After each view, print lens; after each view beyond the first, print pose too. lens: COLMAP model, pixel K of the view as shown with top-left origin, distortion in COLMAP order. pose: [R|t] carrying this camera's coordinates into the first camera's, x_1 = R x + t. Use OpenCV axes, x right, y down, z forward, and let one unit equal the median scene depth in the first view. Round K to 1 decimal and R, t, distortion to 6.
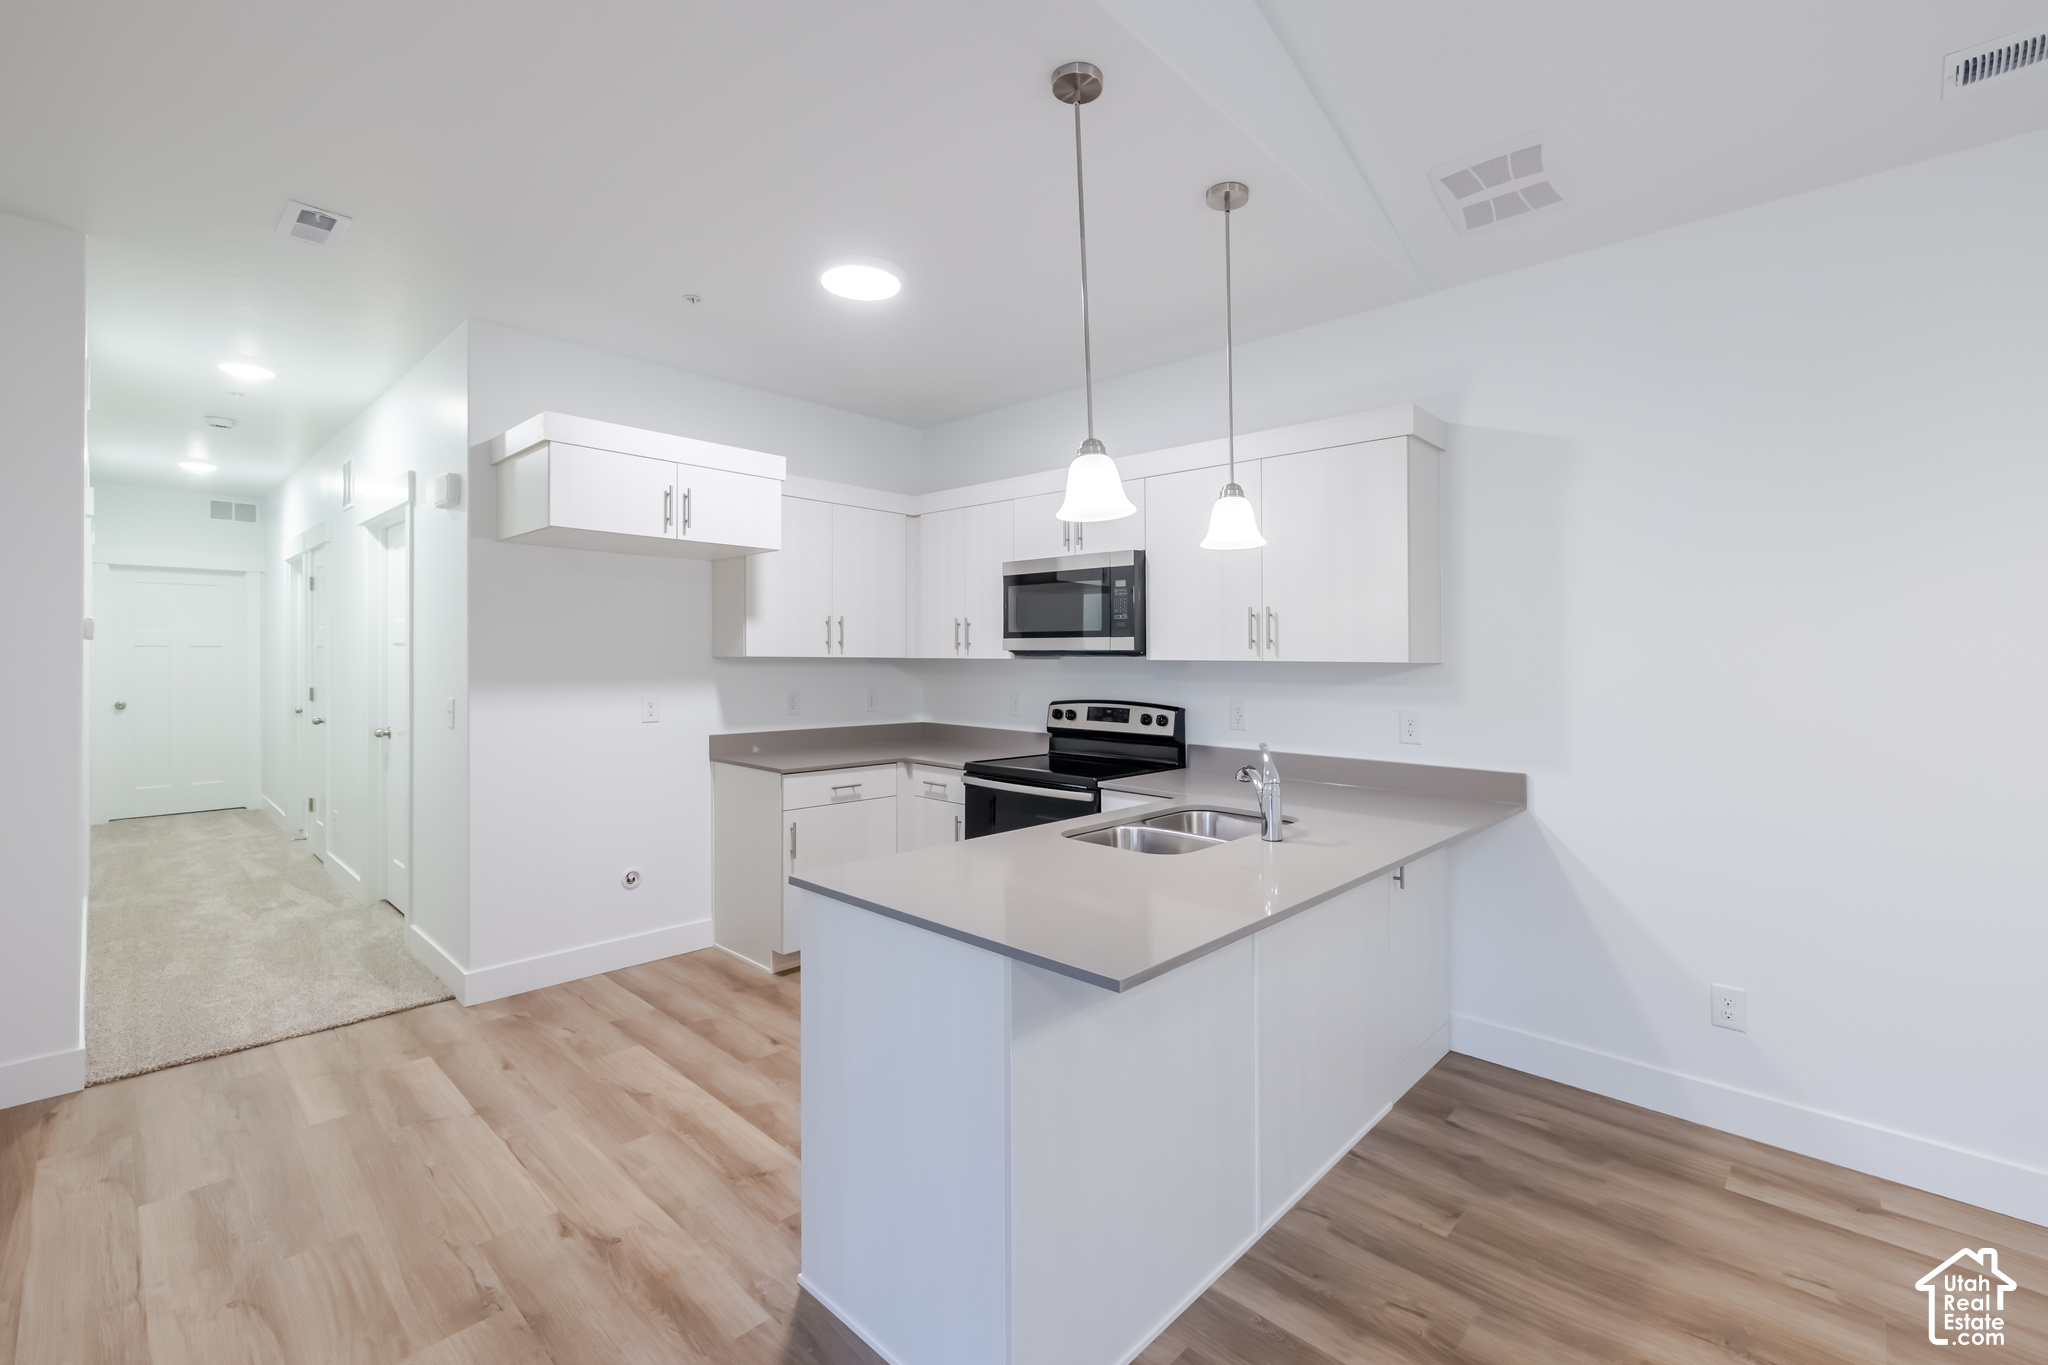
lens RADIAL K [[871.9, 0, 1024.1], [0, 871.9, 648.0], [0, 0, 1]] dist [0.000661, 0.000017]
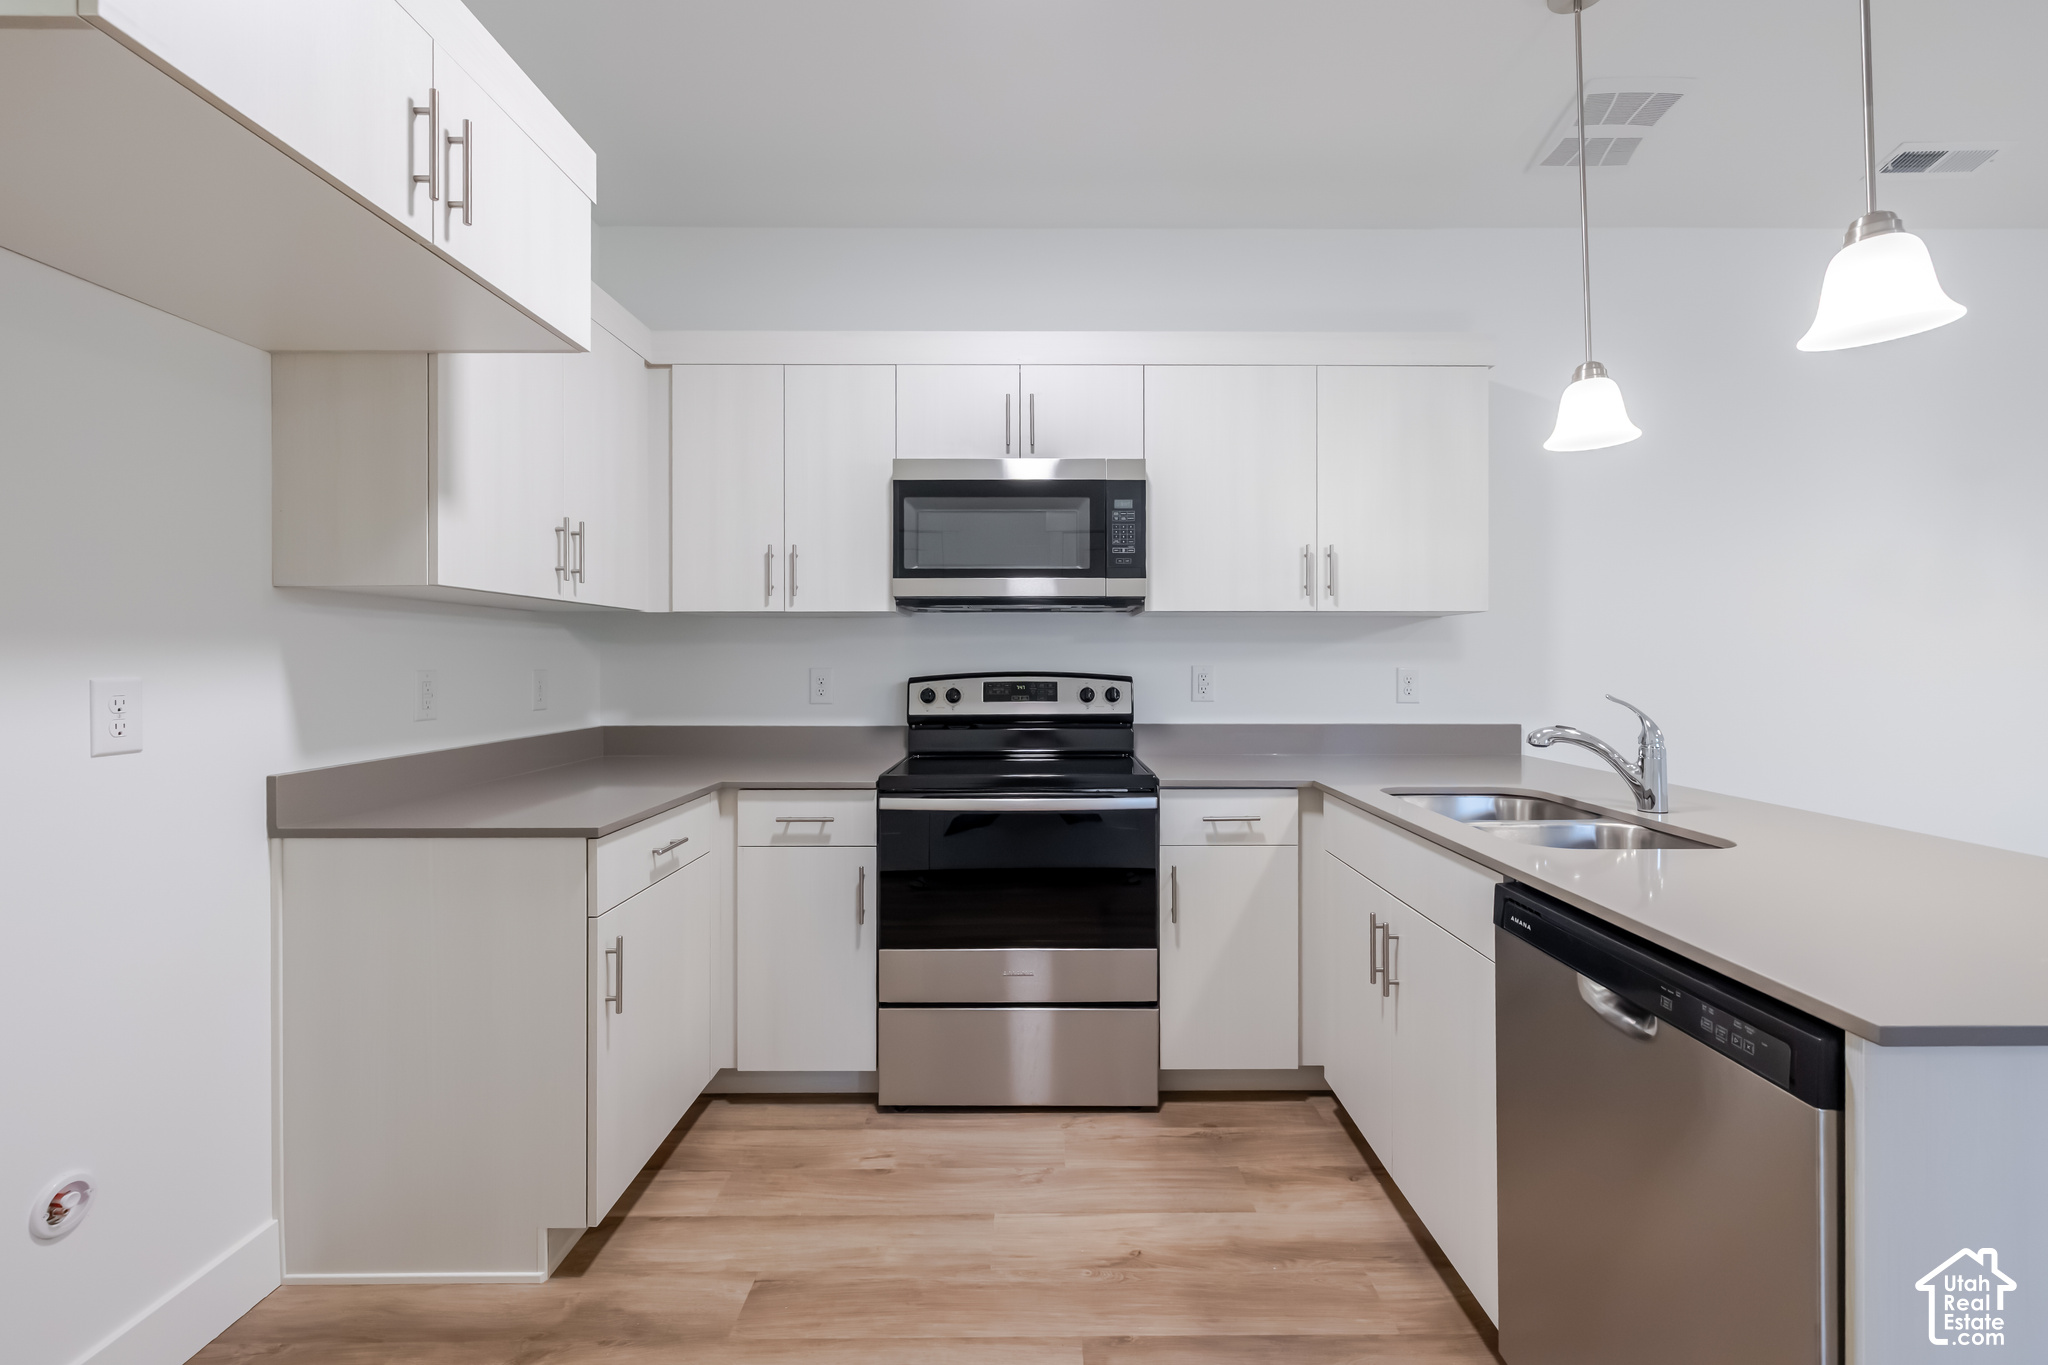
lens RADIAL K [[896.3, 0, 1031.1], [0, 896.3, 661.4], [0, 0, 1]] dist [0.019468, -0.000278]
pose [[0.727310, -0.009614, 0.686241, -0.411554], [-0.001786, 0.999872, 0.015901, 0.040343], [-0.686306, -0.012791, 0.727200, 0.465403]]
